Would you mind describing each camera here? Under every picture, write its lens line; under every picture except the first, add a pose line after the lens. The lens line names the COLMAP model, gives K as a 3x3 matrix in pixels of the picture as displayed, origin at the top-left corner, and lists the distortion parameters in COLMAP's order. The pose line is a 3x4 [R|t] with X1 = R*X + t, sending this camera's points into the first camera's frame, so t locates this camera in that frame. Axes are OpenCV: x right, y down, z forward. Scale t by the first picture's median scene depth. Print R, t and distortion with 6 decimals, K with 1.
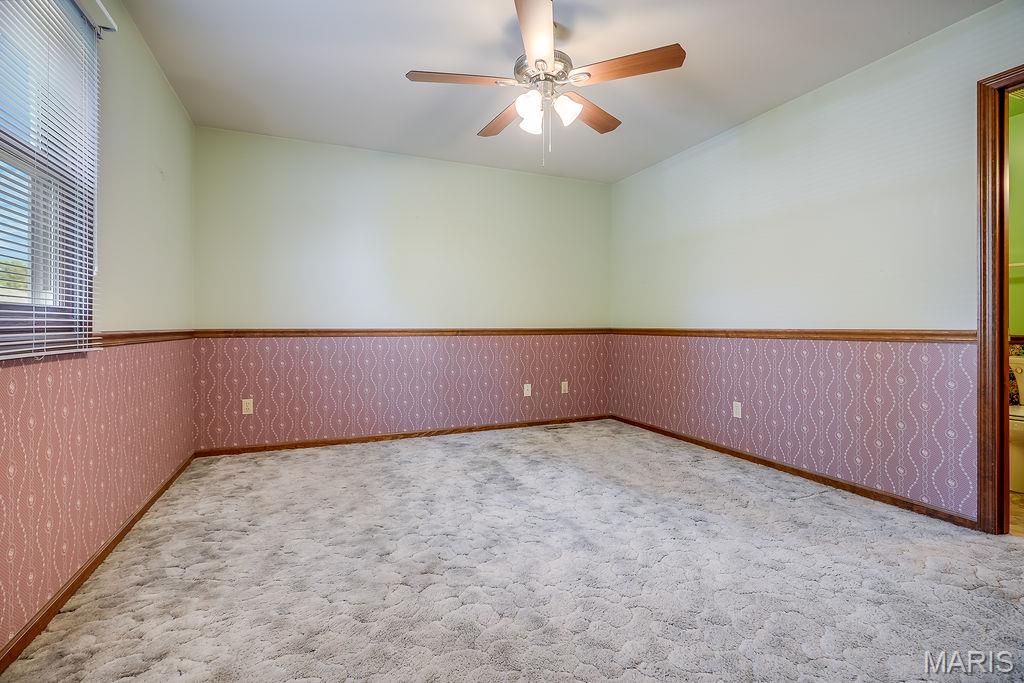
lens RADIAL K [[463.5, 0, 513.3], [0, 463.5, 330.9], [0, 0, 1]] dist [-0.012366, 0.004348]
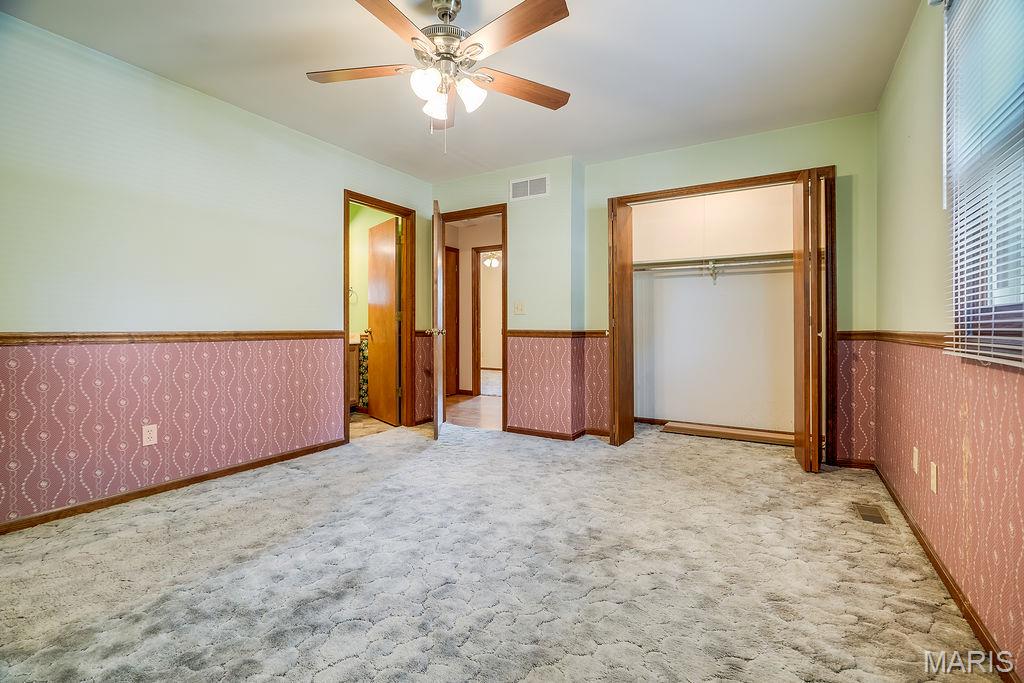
lens RADIAL K [[463.5, 0, 513.1], [0, 463.5, 339.1], [0, 0, 1]] dist [-0.012366, 0.004348]
pose [[-0.592404, -0.018189, 0.805436, -0.627150], [0.006637, 0.999601, 0.027456, -0.010762], [-0.805614, 0.021610, -0.592047, 1.193198]]
